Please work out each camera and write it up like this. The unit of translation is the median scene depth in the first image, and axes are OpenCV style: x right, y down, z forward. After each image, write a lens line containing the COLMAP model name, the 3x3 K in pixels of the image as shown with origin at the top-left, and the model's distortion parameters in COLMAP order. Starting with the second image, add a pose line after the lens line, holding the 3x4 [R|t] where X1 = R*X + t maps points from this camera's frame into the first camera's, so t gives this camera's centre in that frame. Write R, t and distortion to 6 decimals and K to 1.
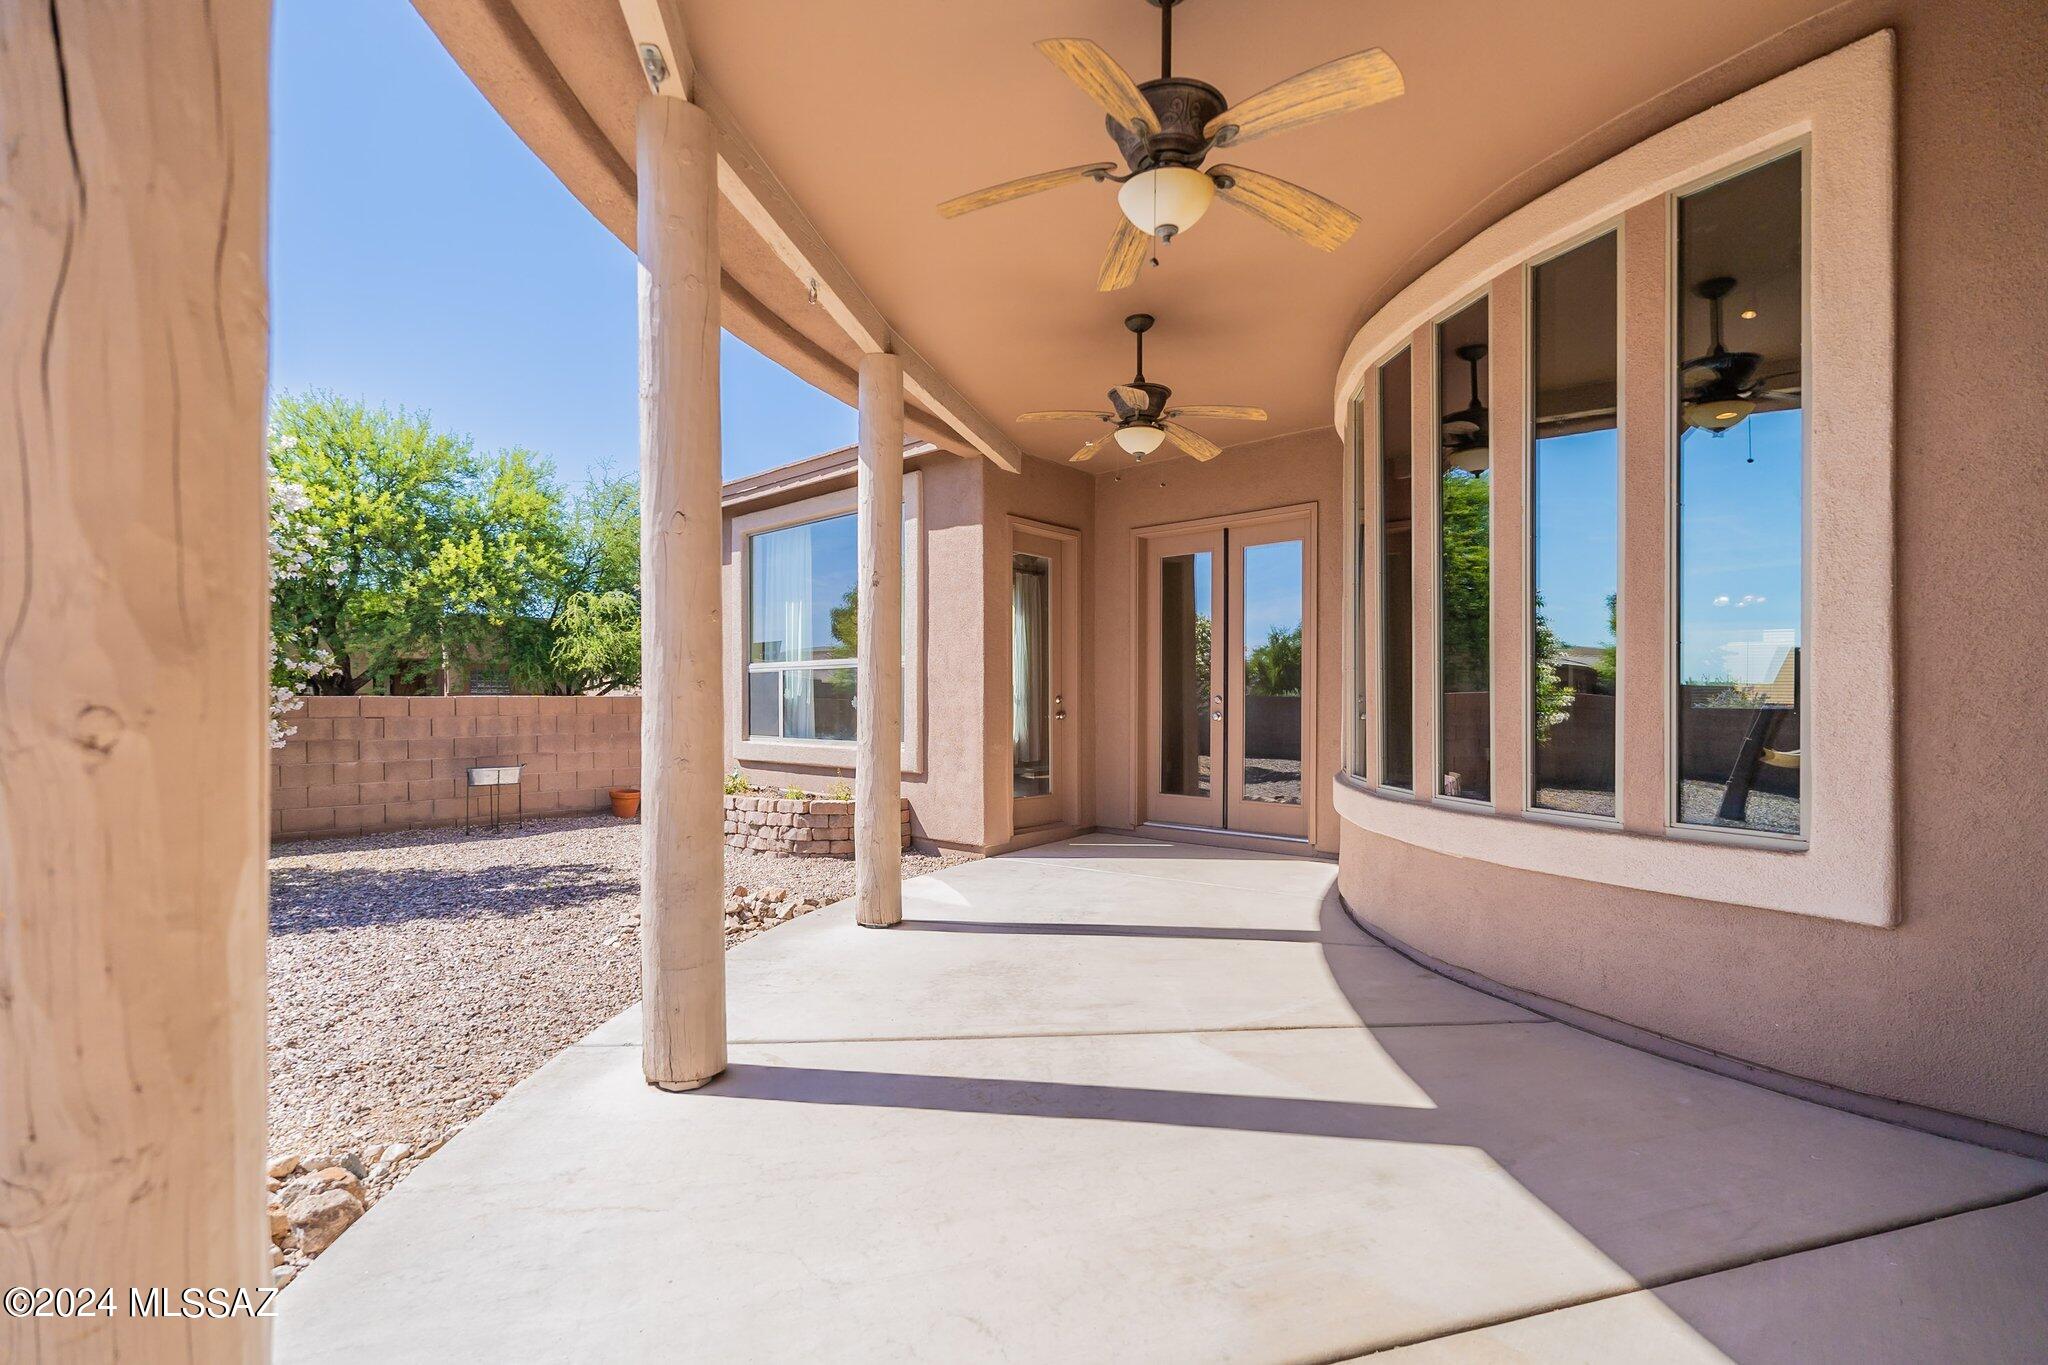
lens RADIAL K [[905.6, 0, 1023.1], [0, 905.6, 698.7], [0, 0, 1]] dist [-0.001040, -0.000008]
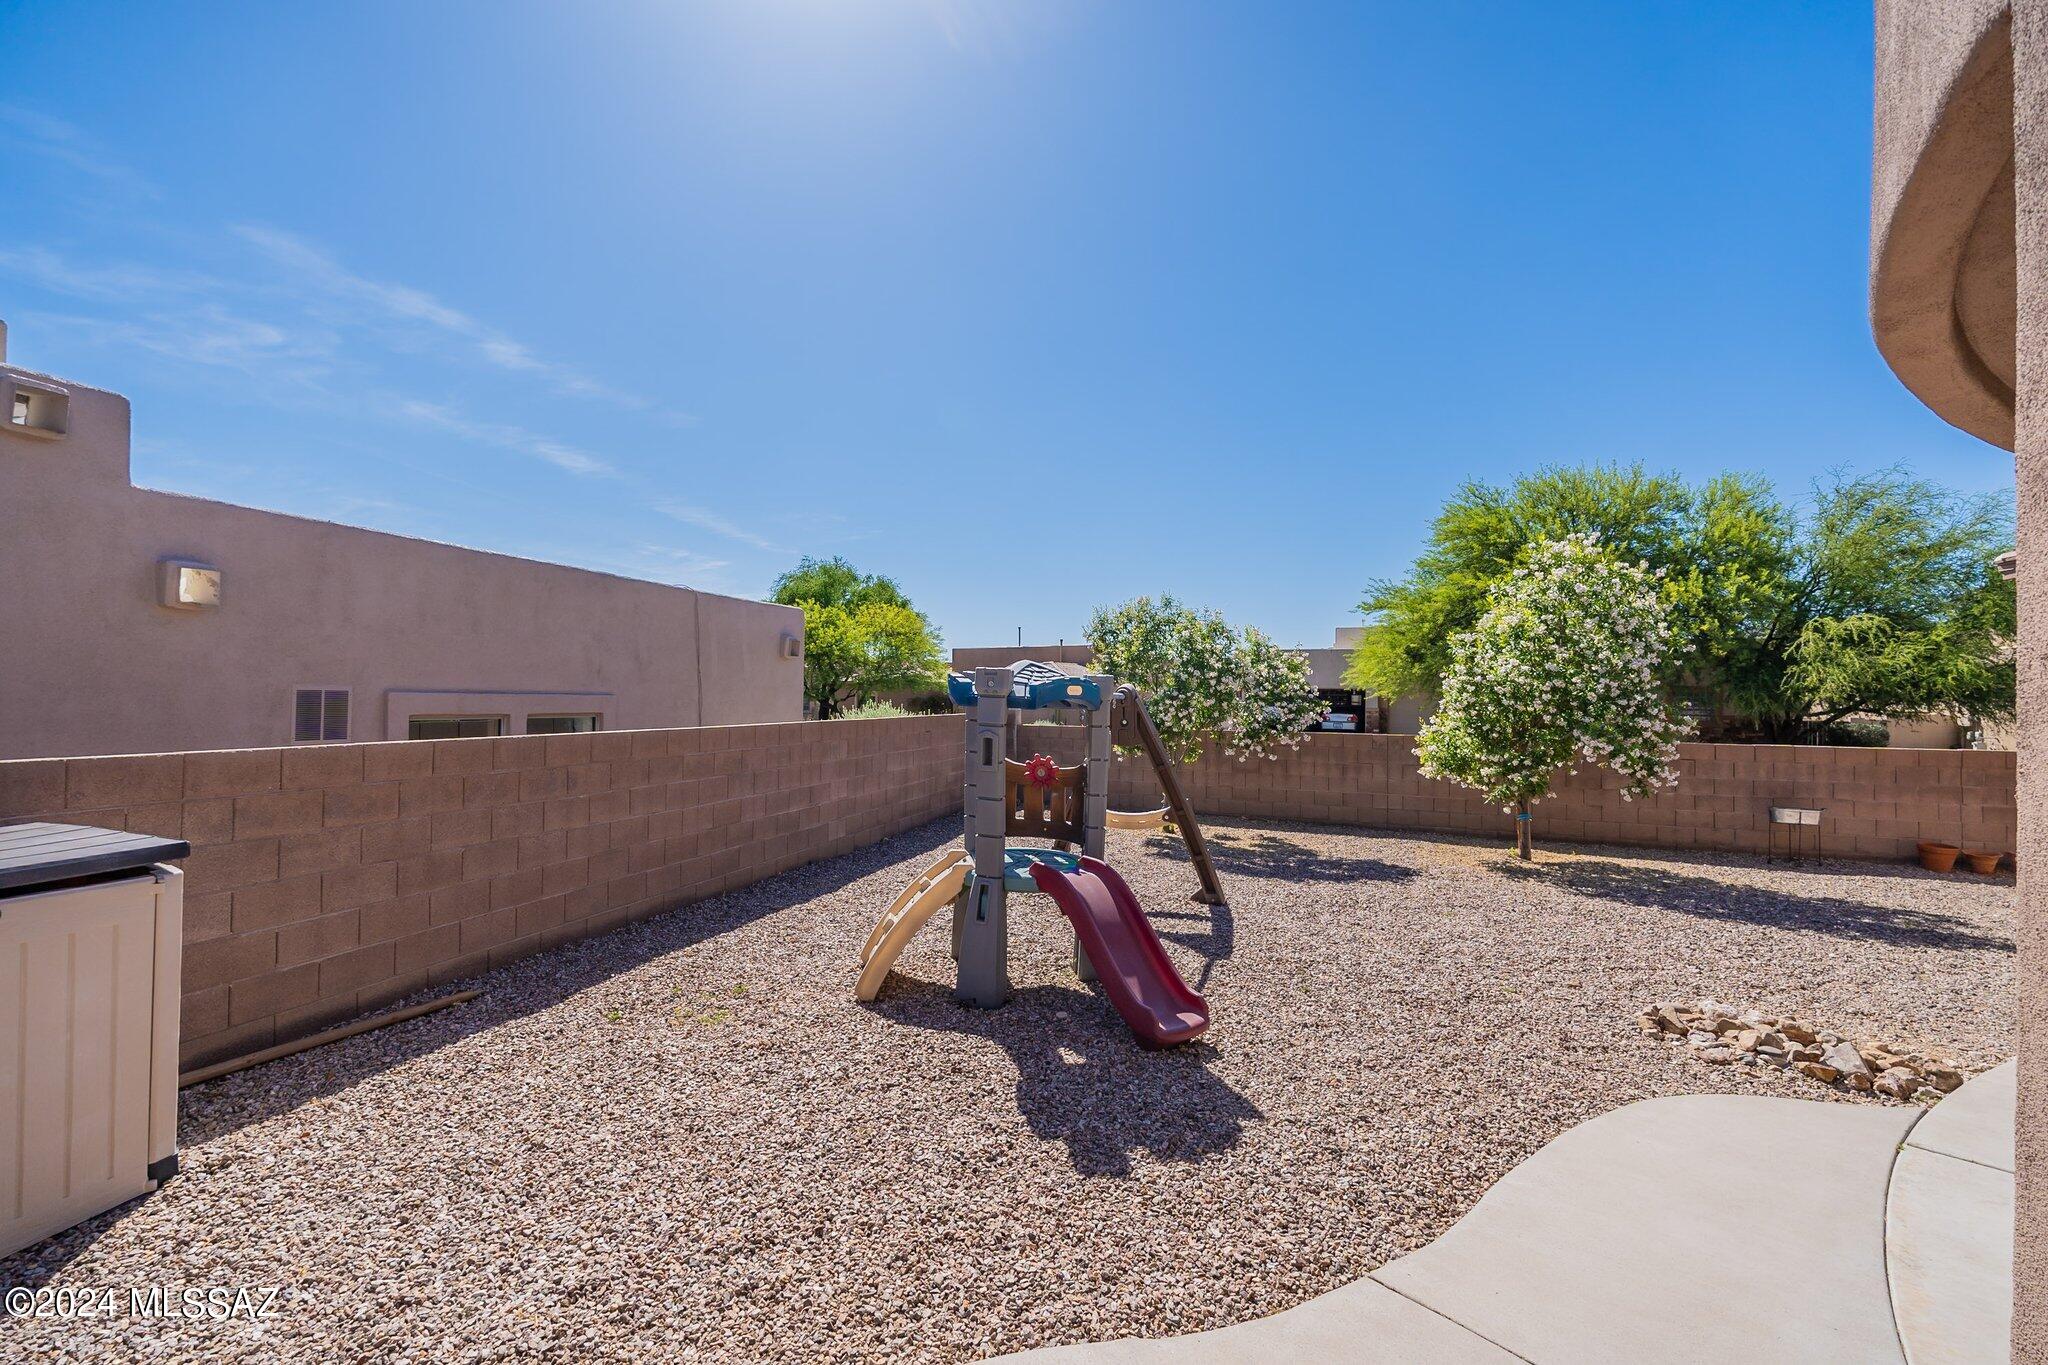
lens RADIAL K [[896.8, 0, 1024.0], [0, 896.8, 682.5], [0, 0, 1]] dist [0.001212, 0.000093]
pose [[0.421990, -0.005316, -0.906585, 0.034865], [-0.017450, 0.999750, -0.013985, -0.046175], [0.906432, 0.021722, 0.421792, -0.334934]]
